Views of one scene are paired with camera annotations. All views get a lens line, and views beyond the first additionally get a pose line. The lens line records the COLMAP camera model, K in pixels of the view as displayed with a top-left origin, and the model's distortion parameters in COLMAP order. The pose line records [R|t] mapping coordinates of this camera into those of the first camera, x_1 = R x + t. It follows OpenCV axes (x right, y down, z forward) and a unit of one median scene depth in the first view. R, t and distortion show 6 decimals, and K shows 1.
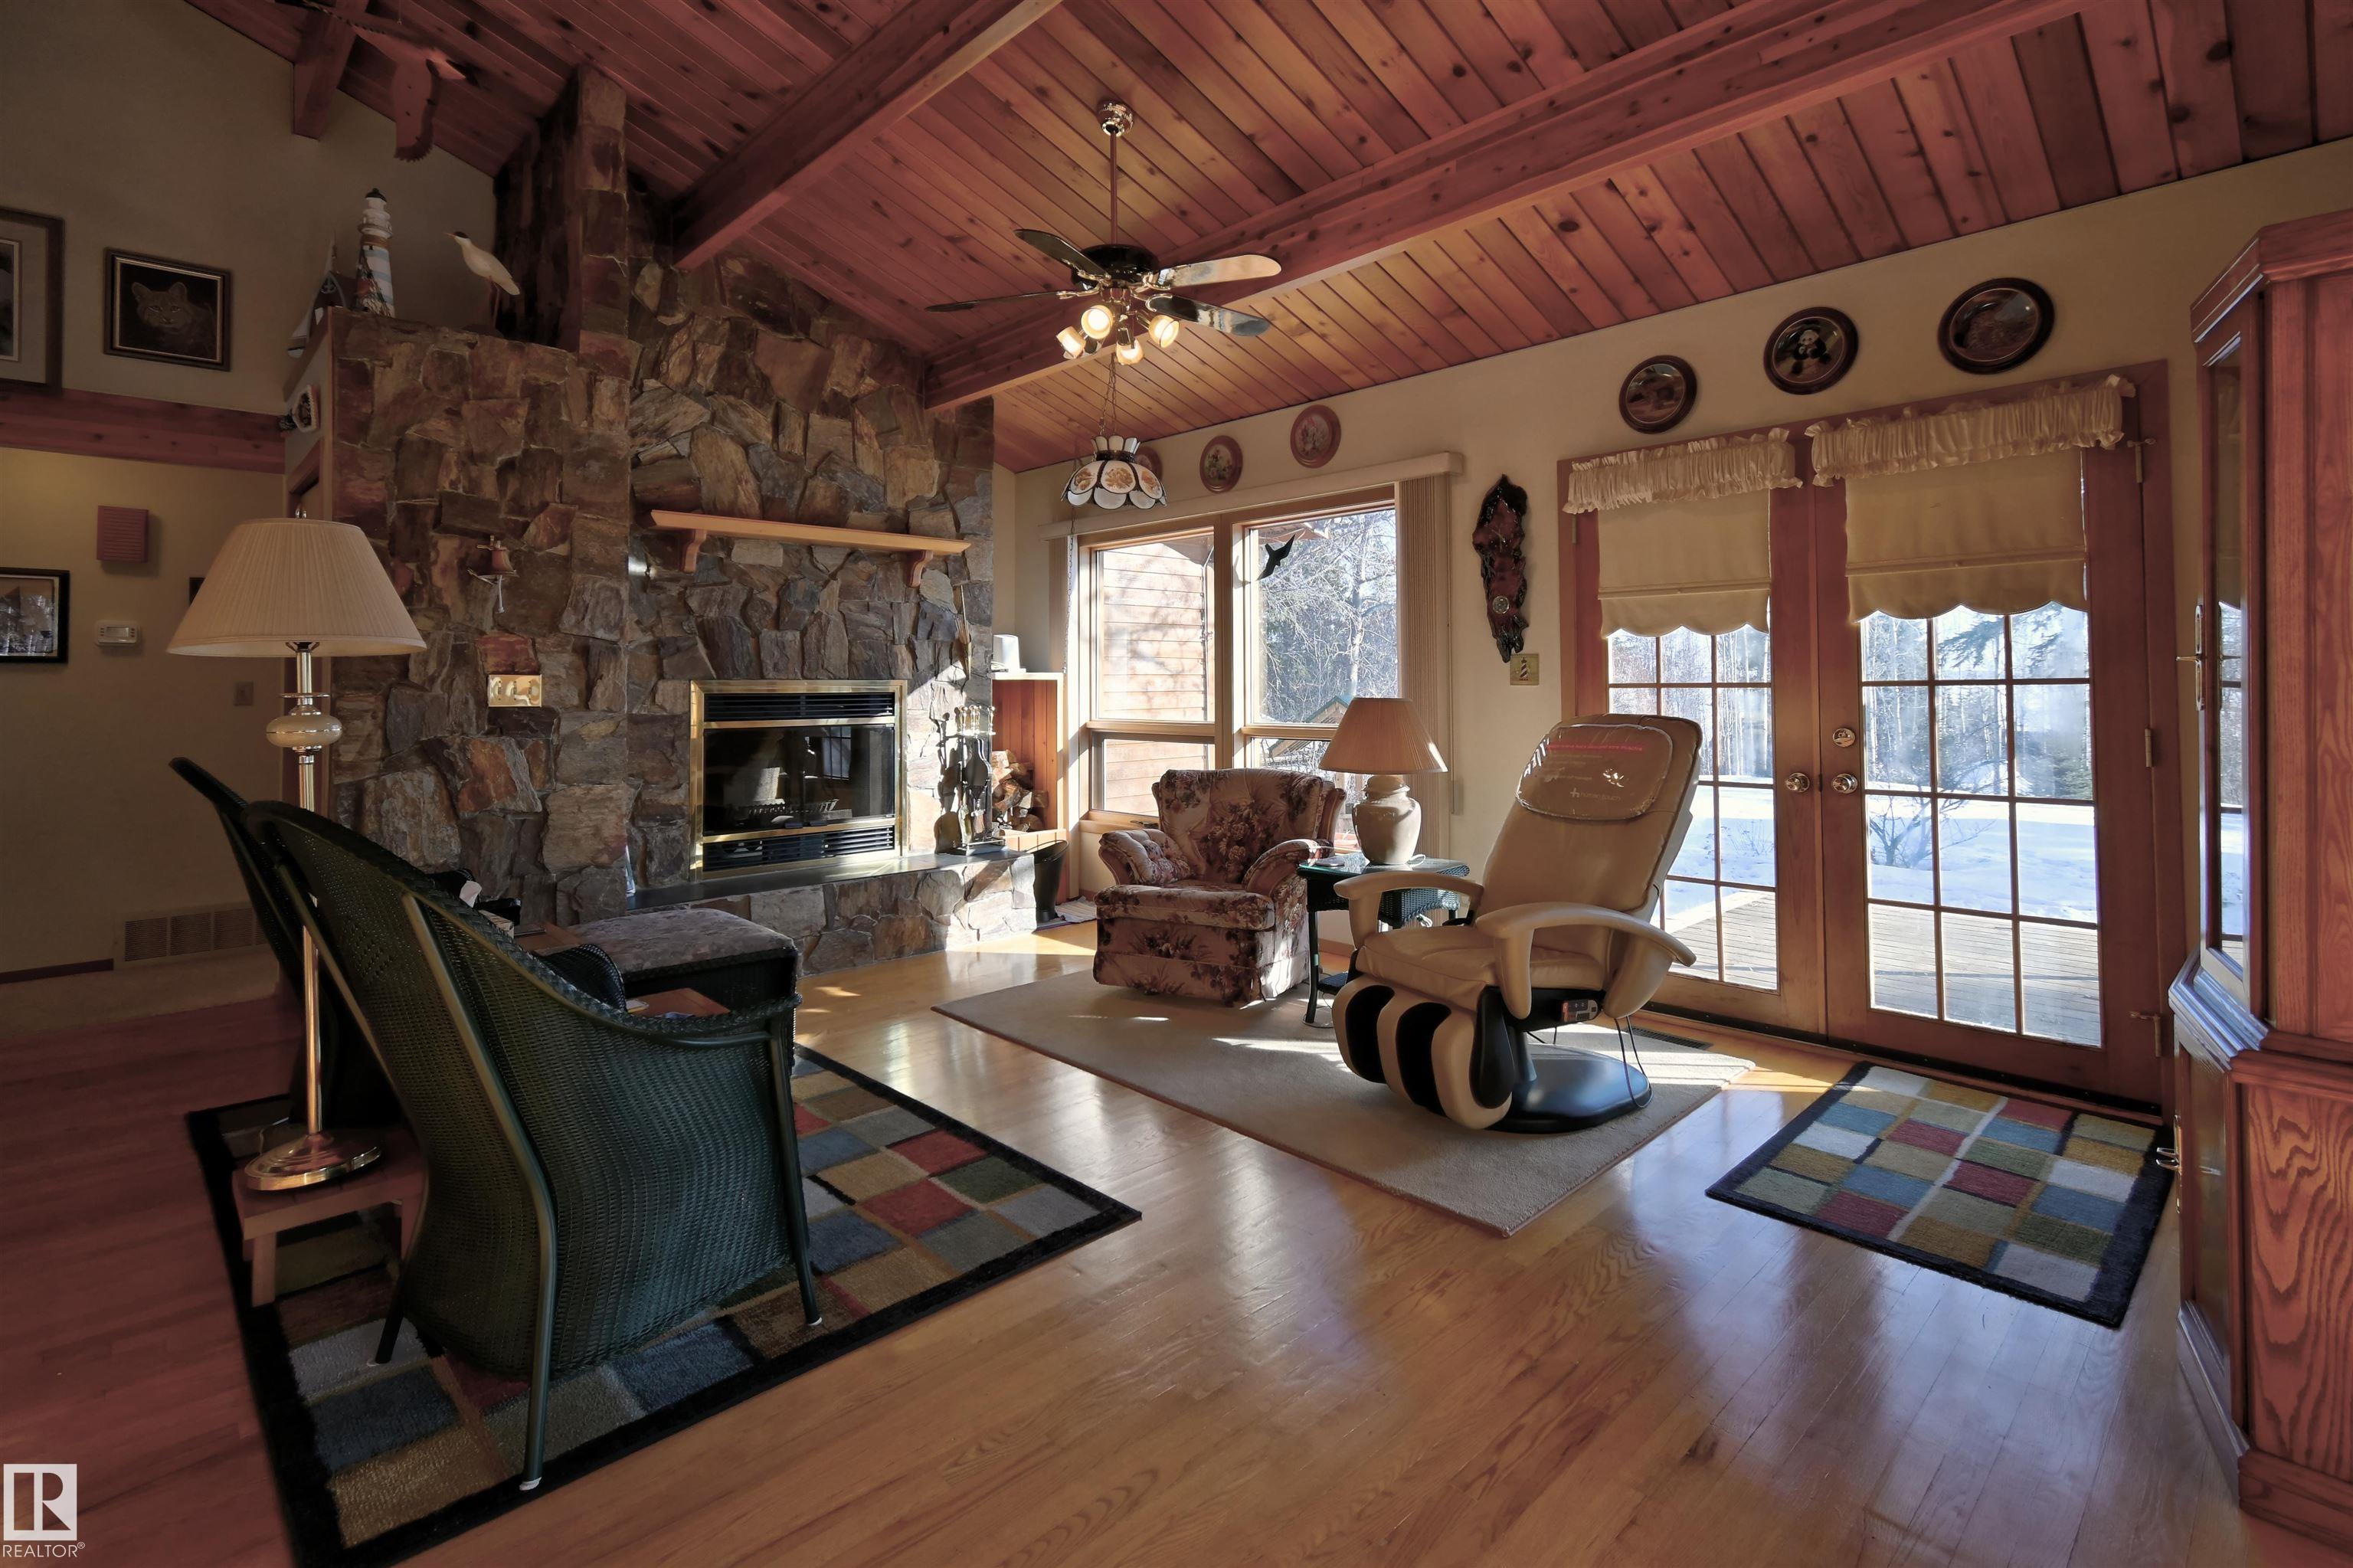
lens RADIAL K [[1084.9, 0, 1170.6], [0, 1084.9, 666.3], [0, 0, 1]] dist [0.006084, -0.003150]
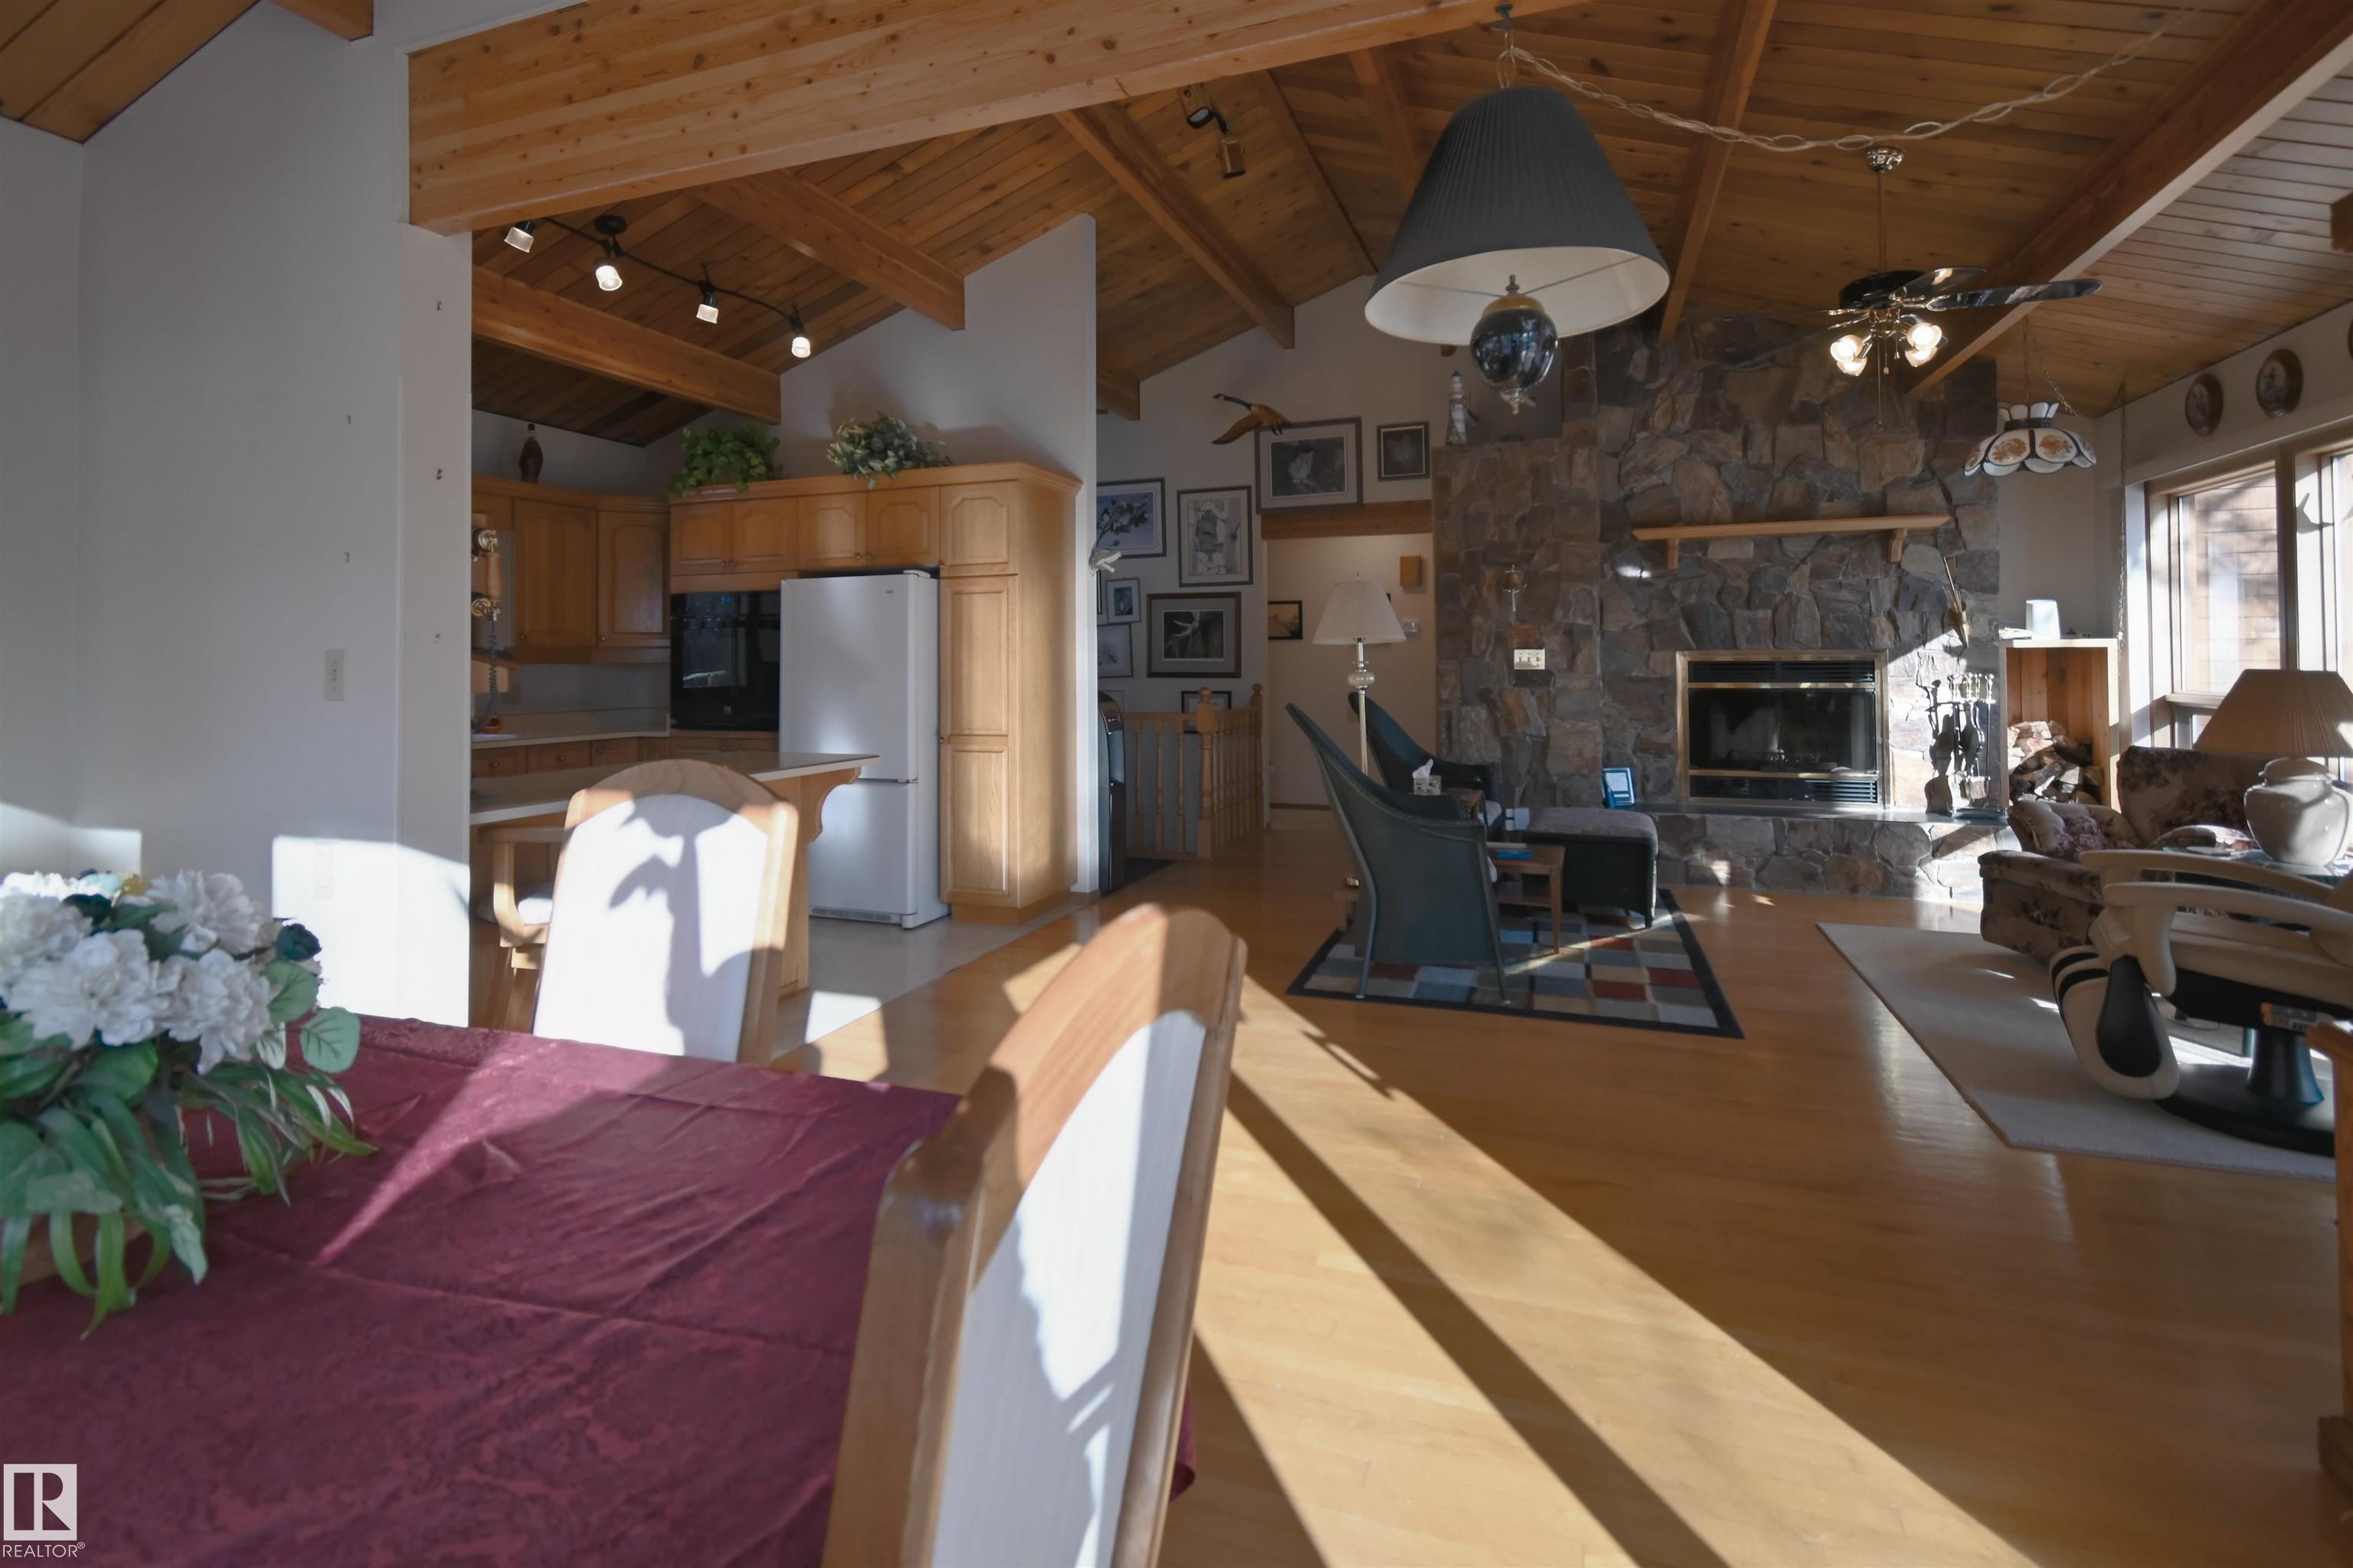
lens RADIAL K [[1084.9, 0, 1167.7], [0, 1084.9, 639.3], [0, 0, 1]] dist [0.006084, -0.003150]
pose [[0.440234, -0.015311, -0.897753, 0.557047], [0.022931, 0.999720, -0.005805, -0.009347], [0.897590, -0.018031, 0.440462, -0.169097]]
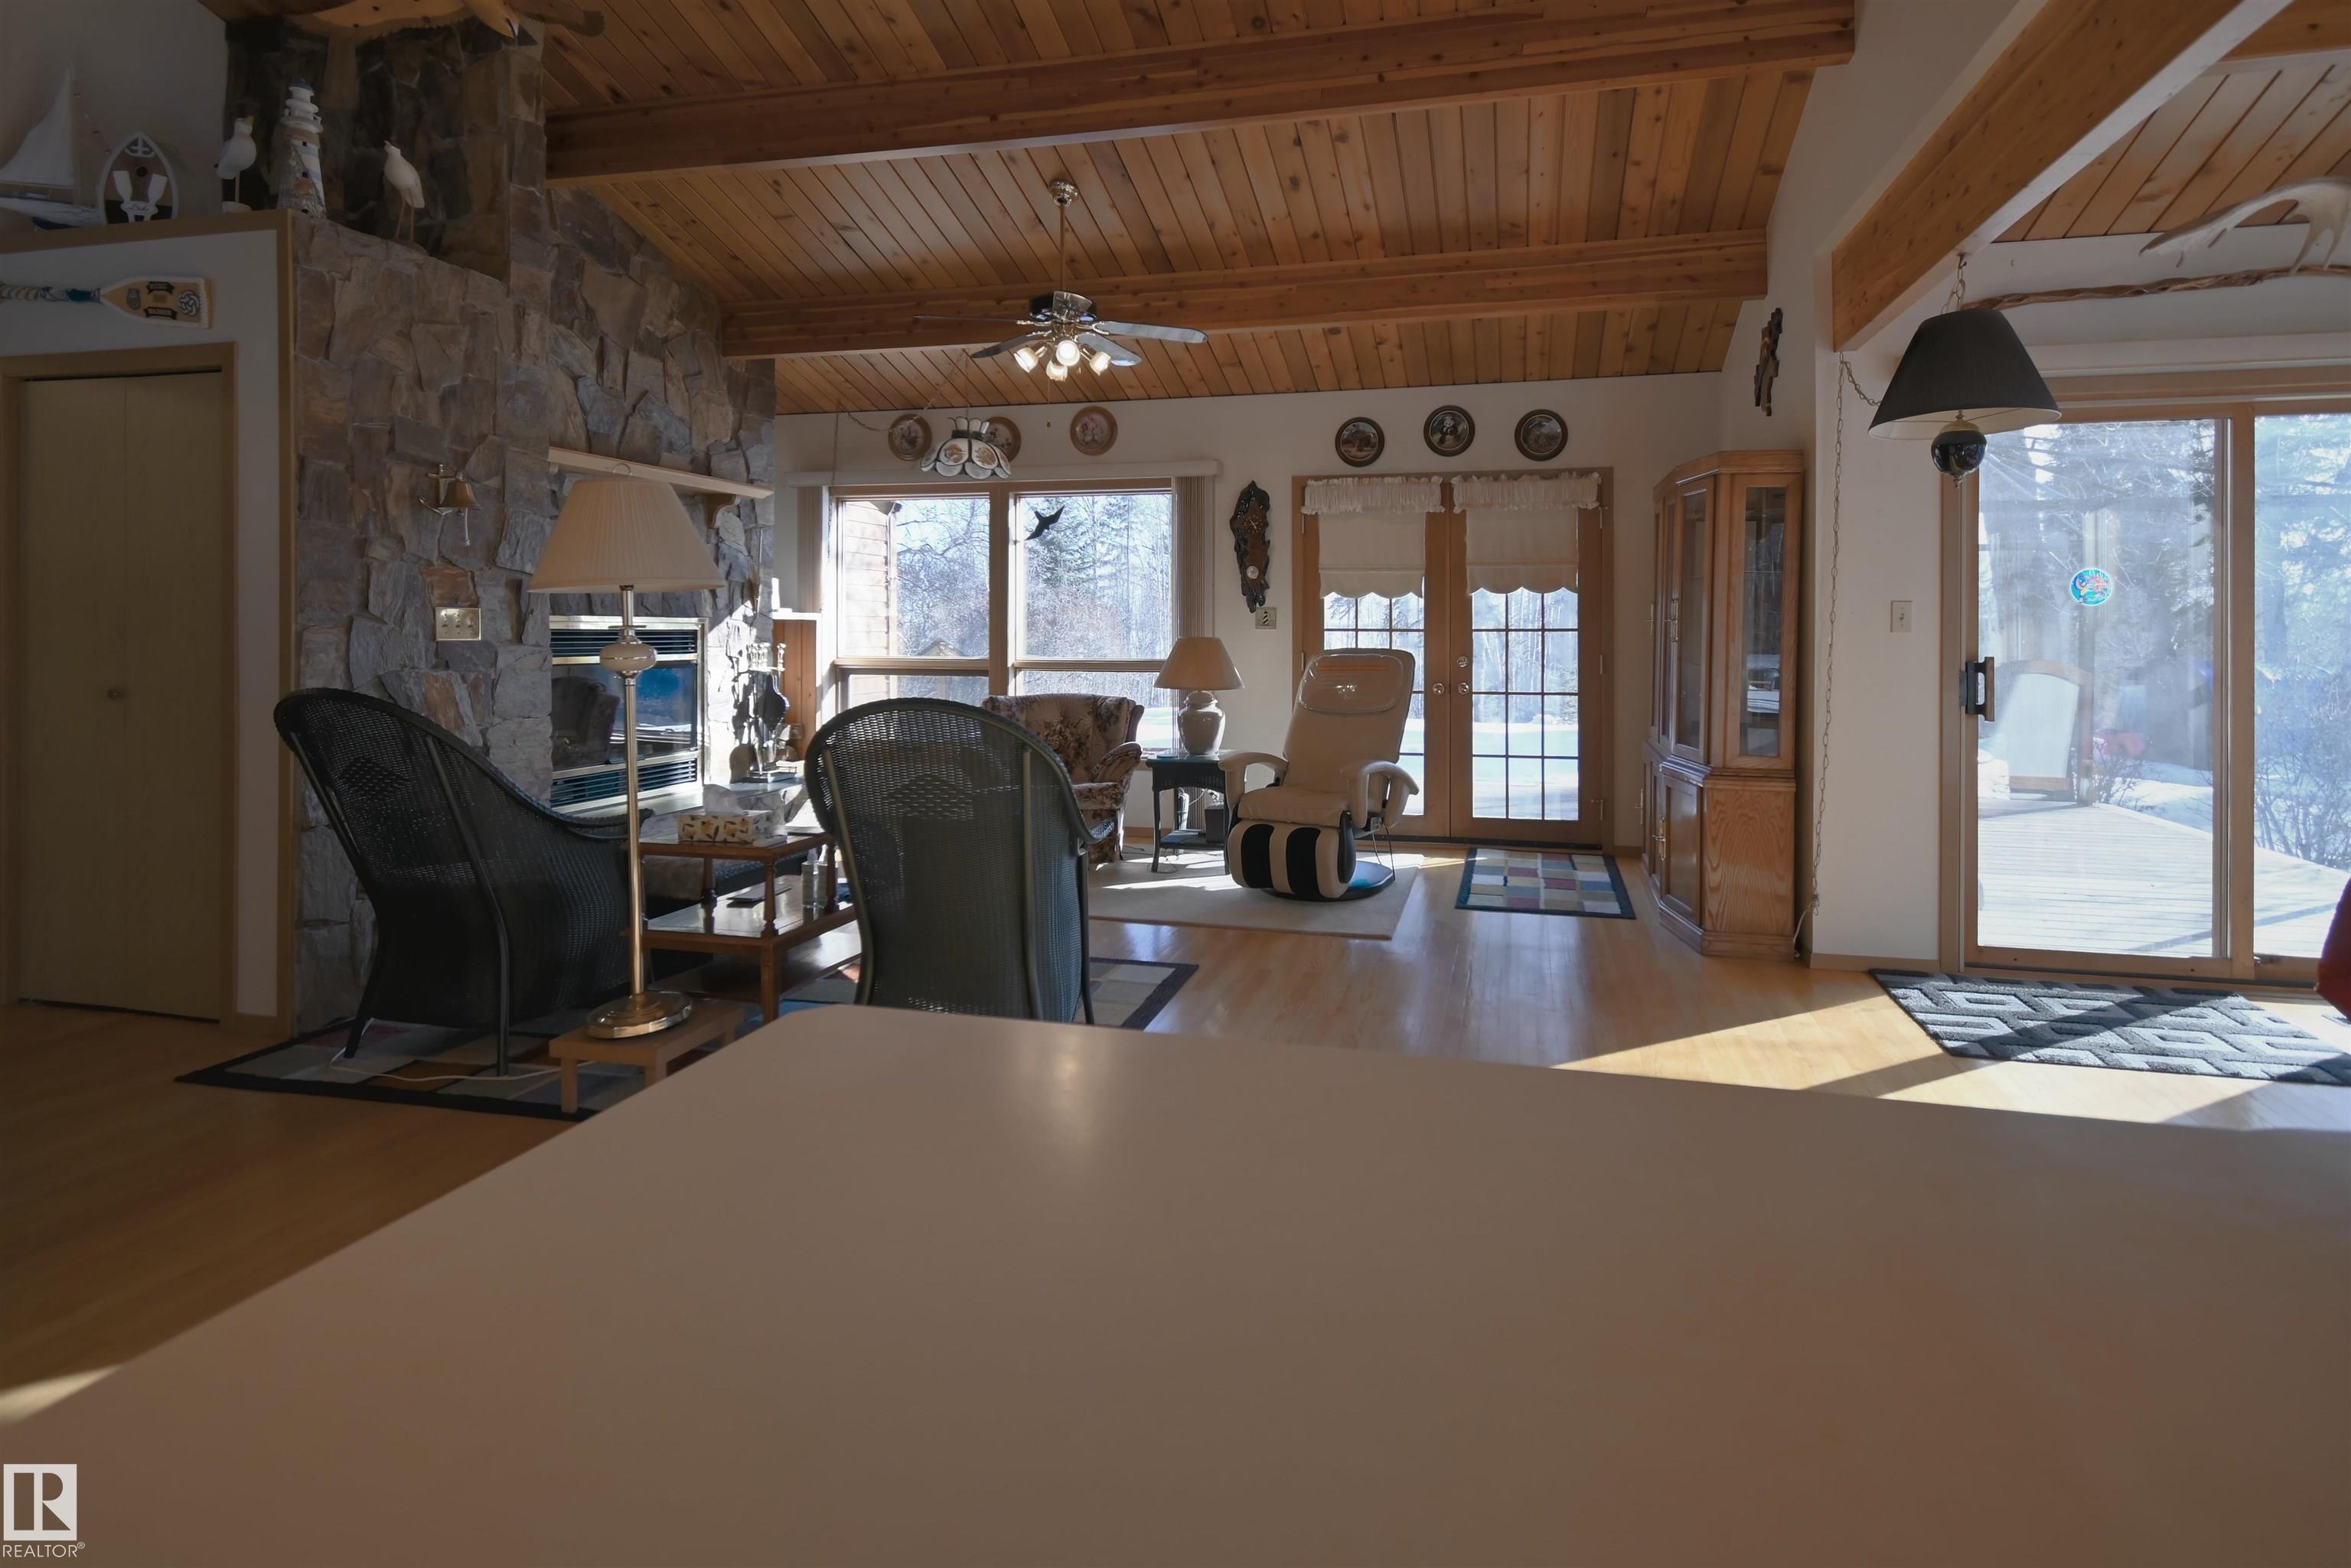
lens RADIAL K [[1083.9, 0, 1258.6], [0, 1083.9, 640.2], [0, 0, 1]] dist [0.006084, -0.003150]
pose [[0.832613, 0.004830, 0.553833, -0.505798], [-0.020123, 0.999566, 0.021536, 0.001072], [-0.553489, -0.029076, 0.832349, -0.204965]]
